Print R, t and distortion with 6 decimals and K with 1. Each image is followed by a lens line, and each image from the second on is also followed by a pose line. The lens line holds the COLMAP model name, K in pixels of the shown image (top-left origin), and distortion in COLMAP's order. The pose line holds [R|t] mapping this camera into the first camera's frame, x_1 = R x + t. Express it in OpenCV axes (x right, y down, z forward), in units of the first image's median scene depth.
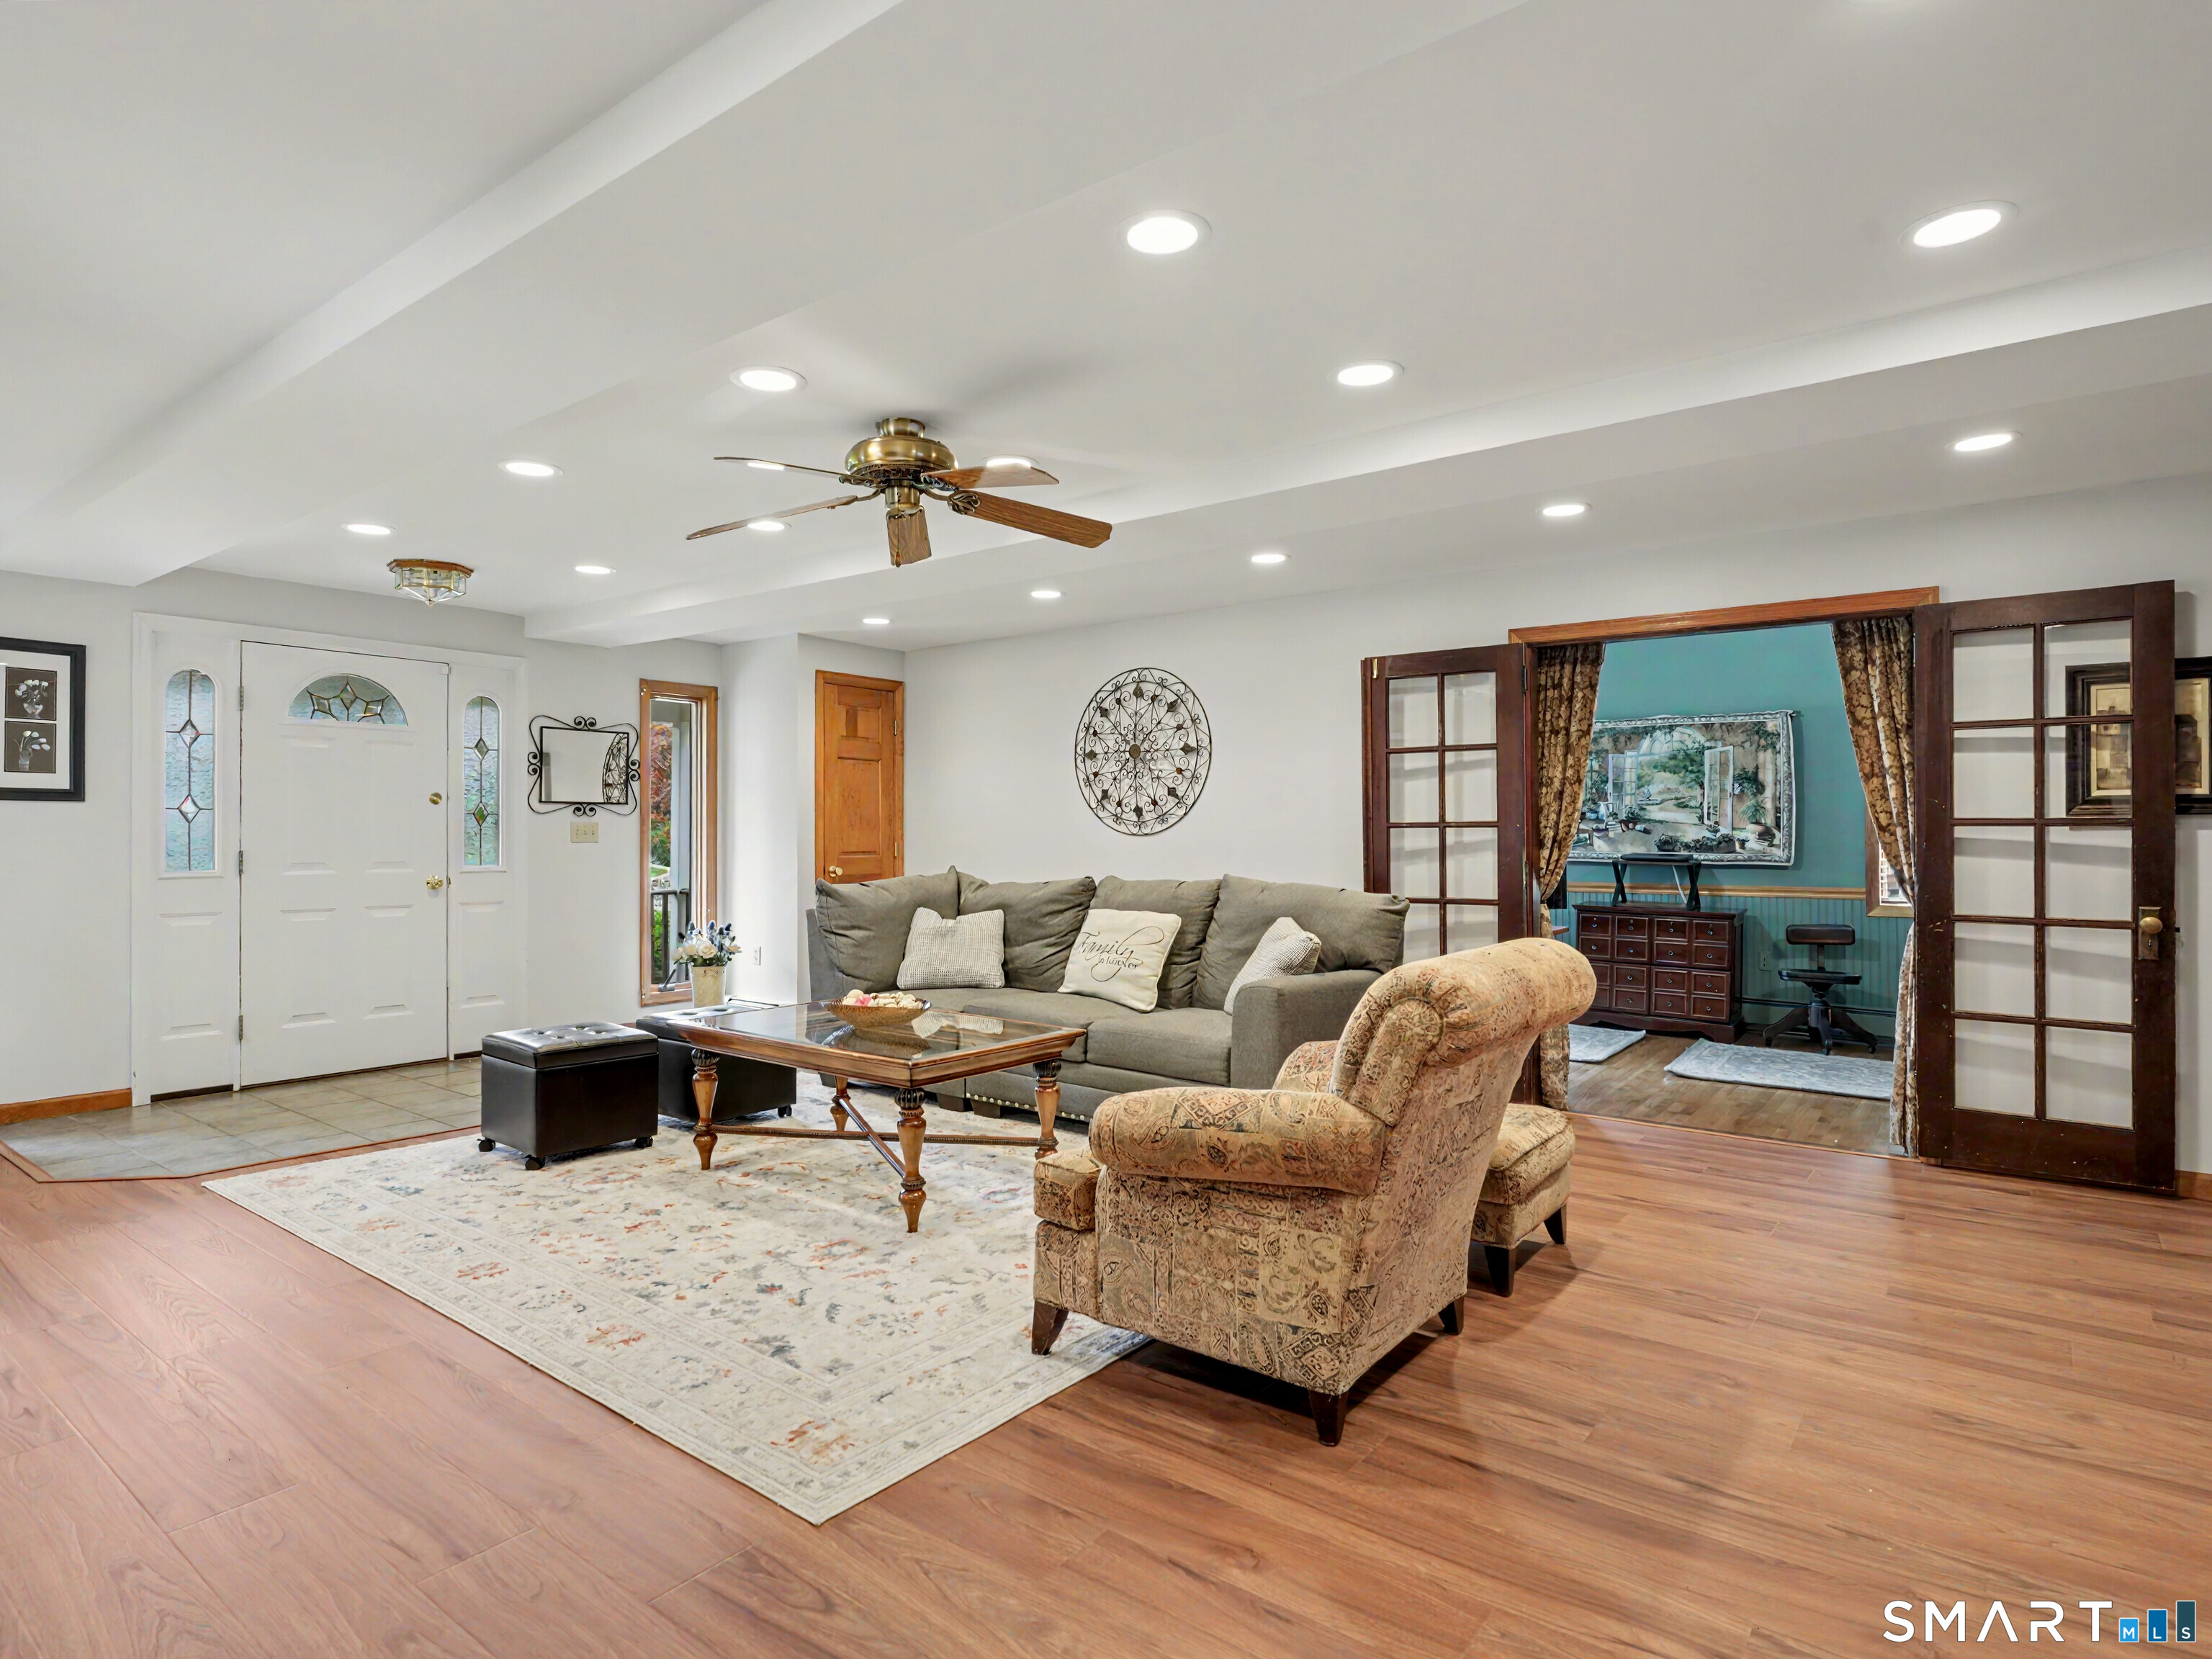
lens RADIAL K [[1209.2, 0, 1106.0], [0, 1209.2, 829.5], [0, 0, 1]] dist [-0.002076, 0.000373]
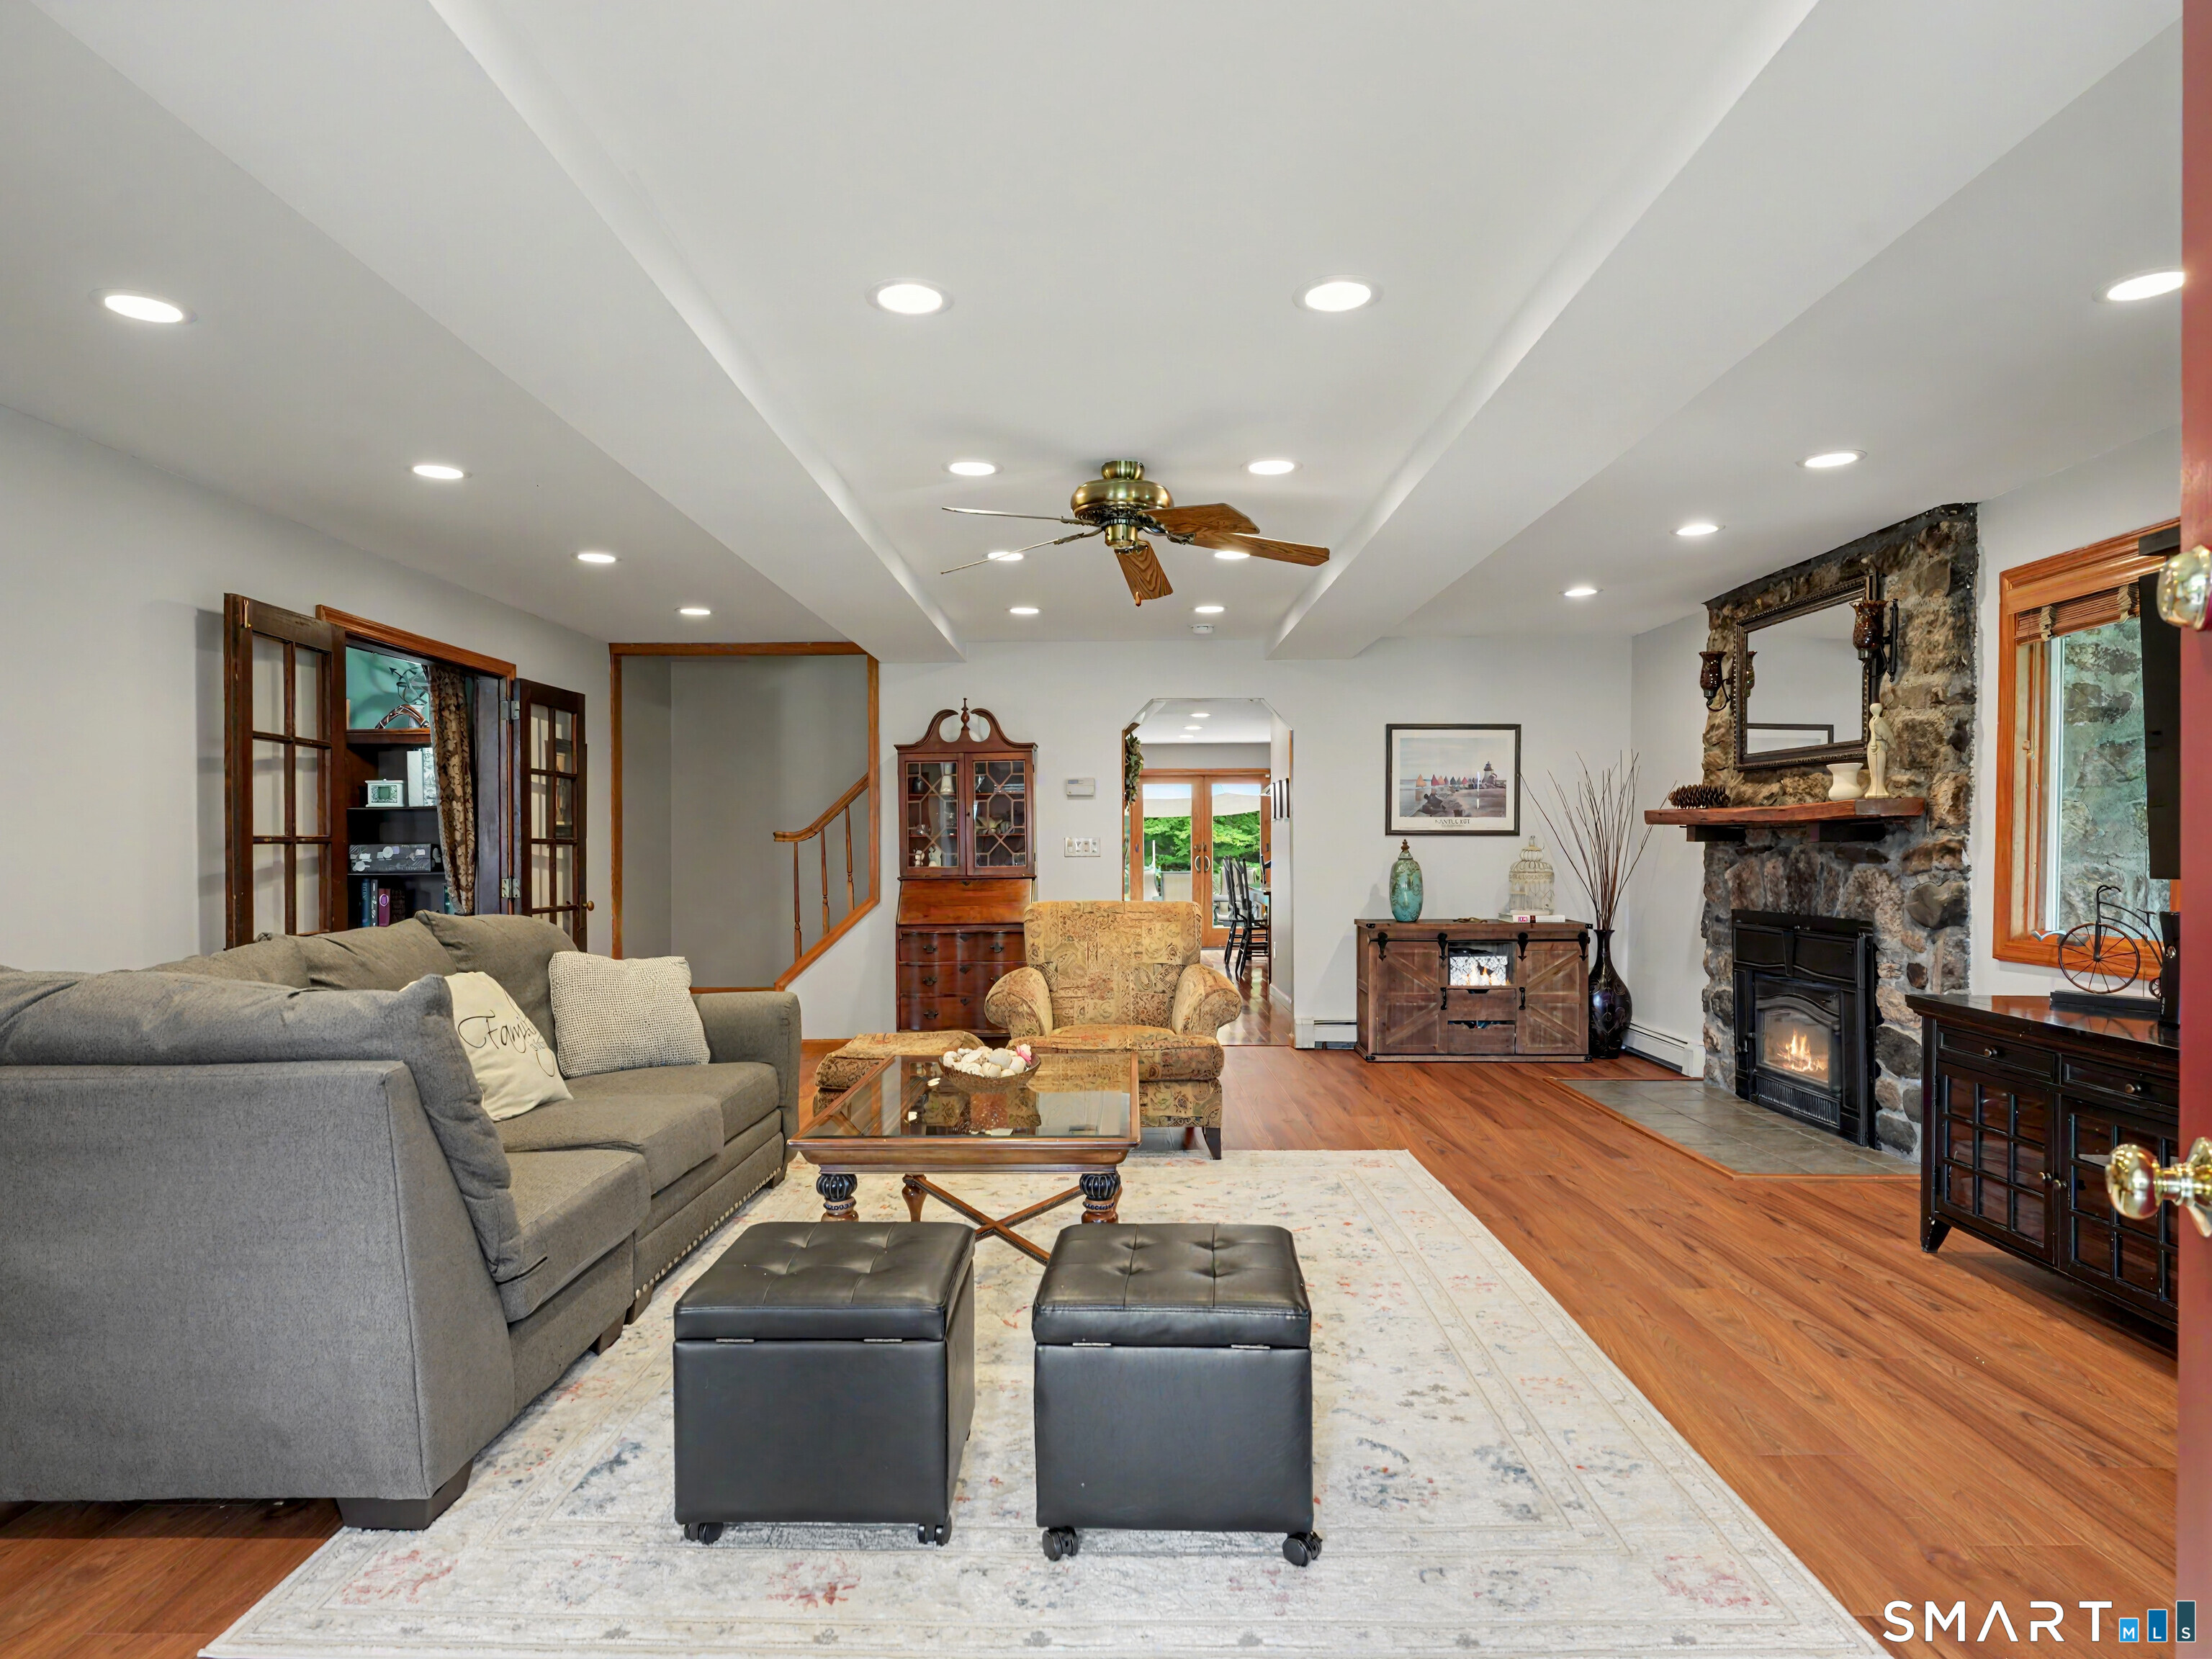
lens RADIAL K [[1308.1, 0, 1106.0], [0, 1308.1, 829.5], [0, 0, 1]] dist [0.006930, 0.000188]
pose [[-0.604465, 0.014215, 0.796505, -0.692734], [0.004241, 0.999884, -0.014626, 0.003871], [-0.796620, -0.005463, -0.604455, 1.097329]]
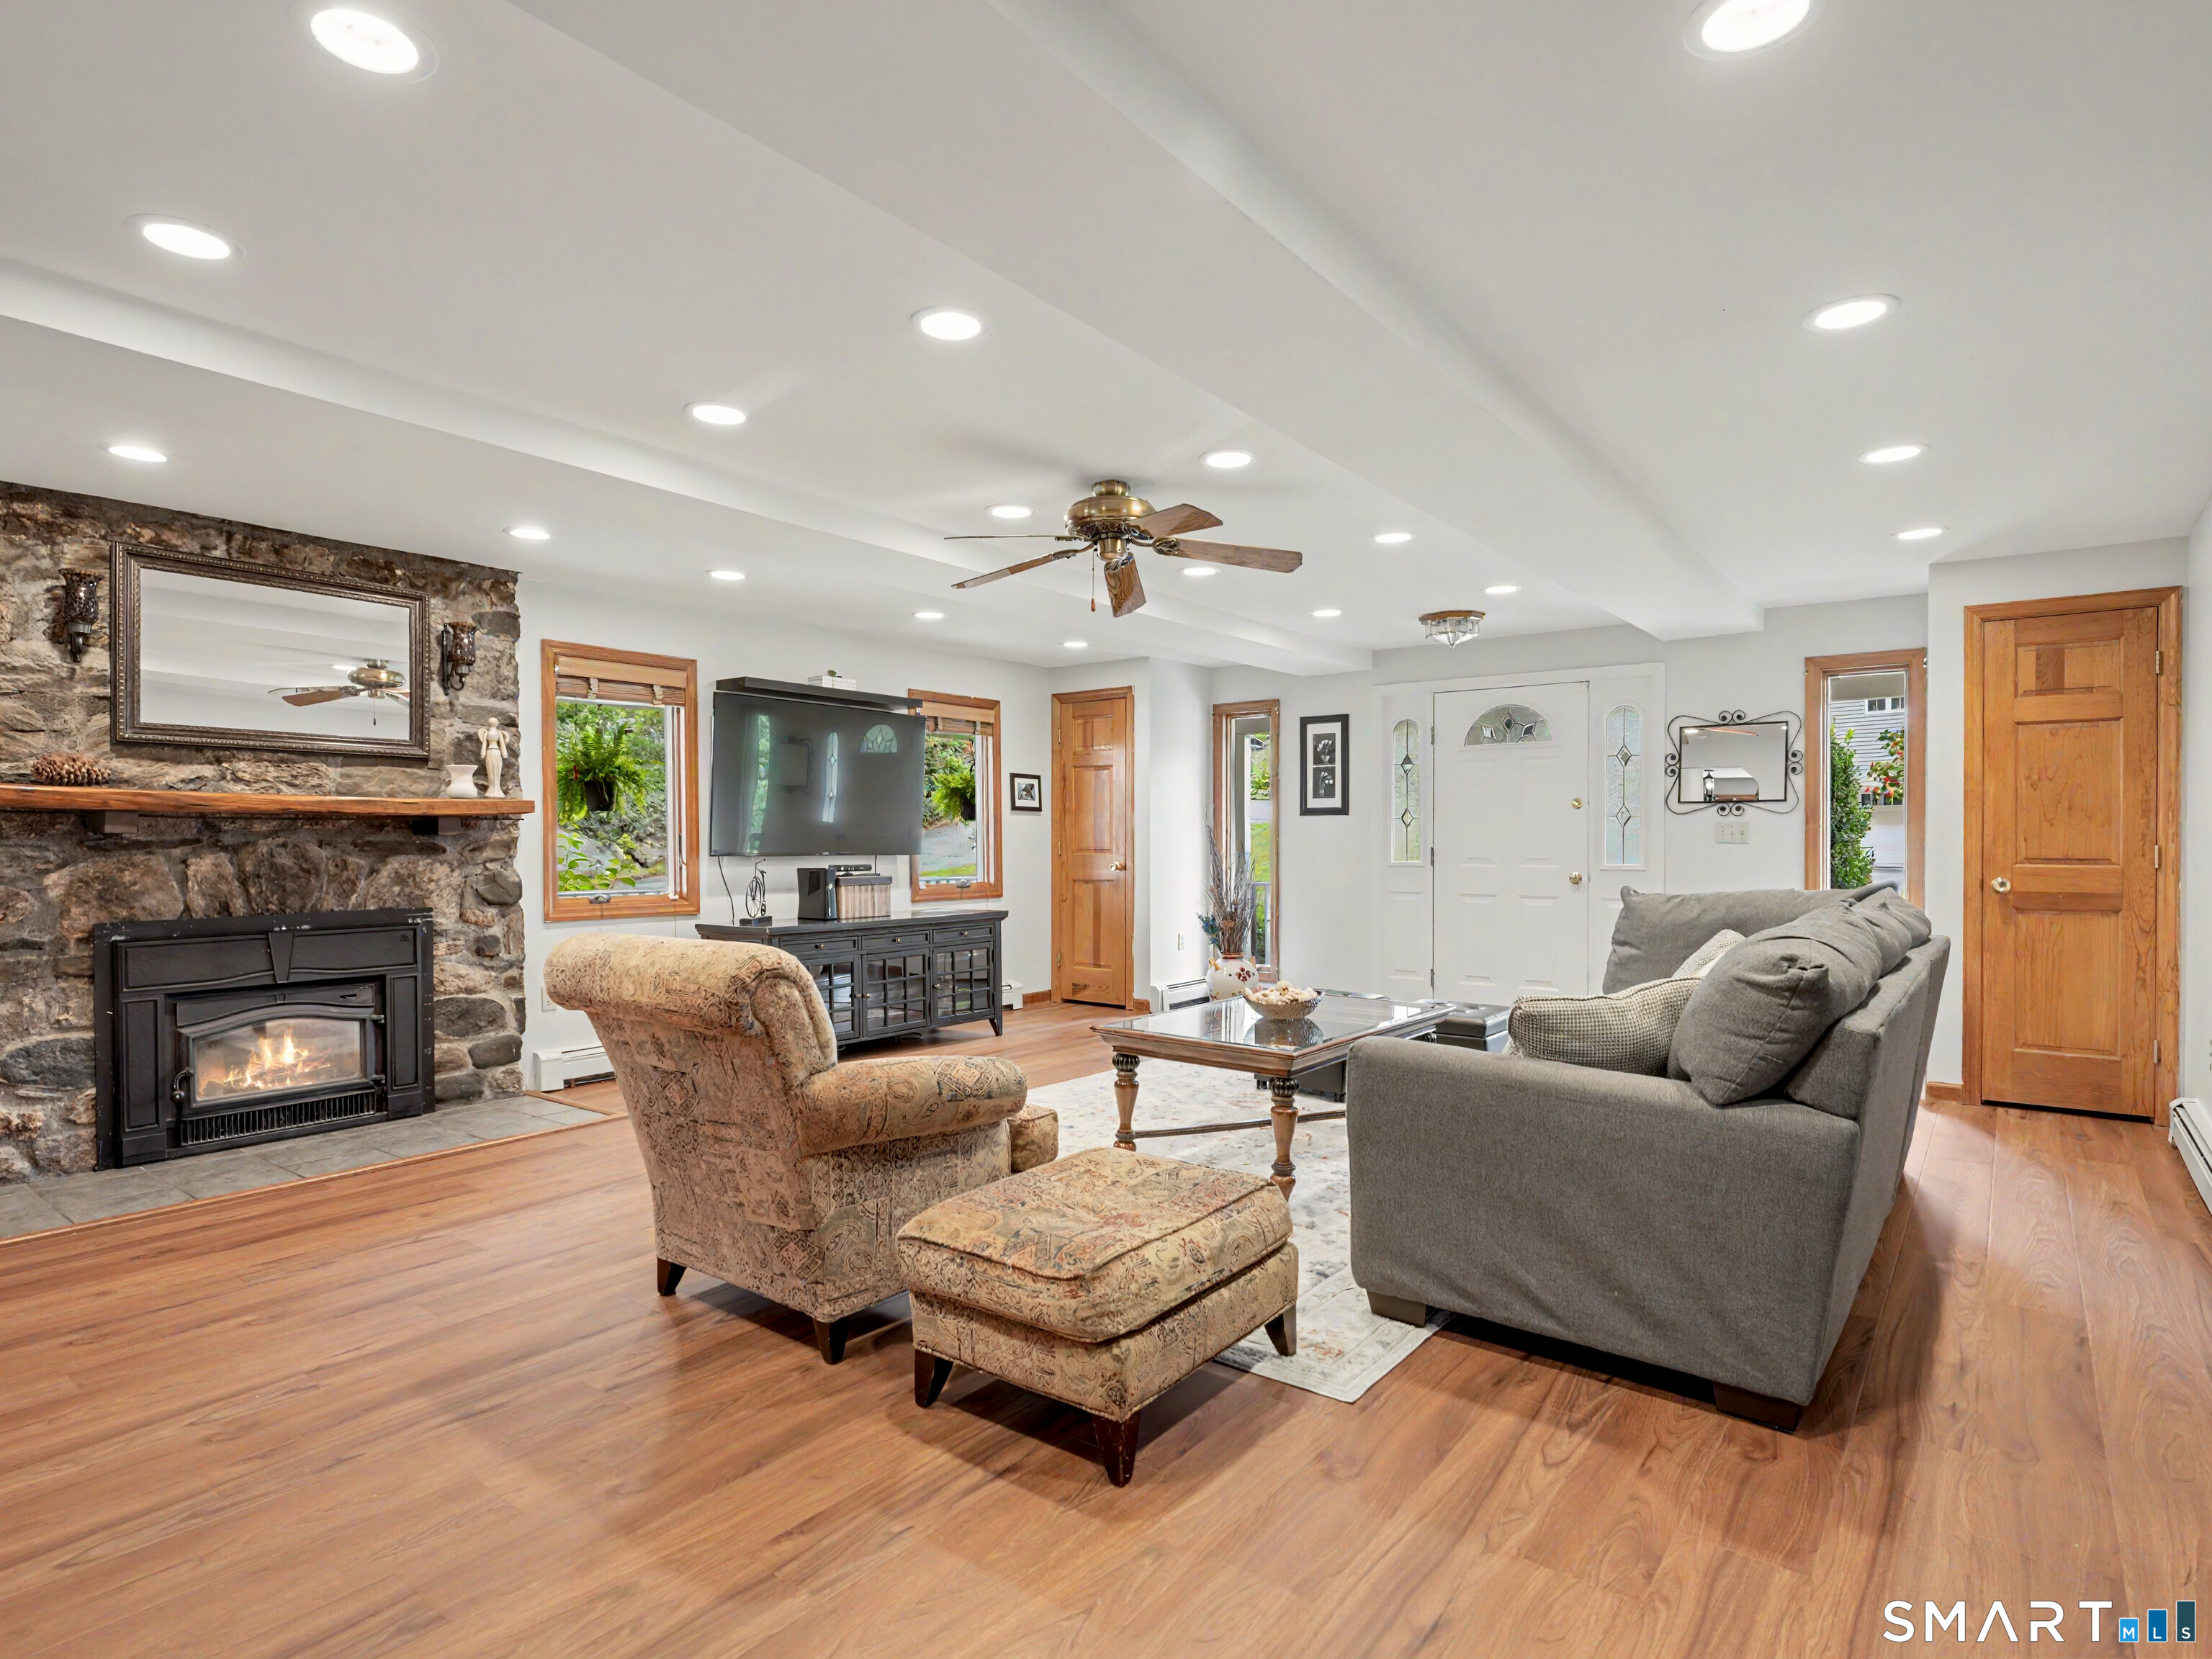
lens RADIAL K [[1209.2, 0, 1106.0], [0, 1209.2, 829.5], [0, 0, 1]] dist [-0.002076, 0.000373]
pose [[-0.022154, -0.009647, -0.999708, 0.647623], [0.004584, 0.999942, -0.009751, 0.008396], [0.999744, -0.004799, -0.022109, 0.654788]]
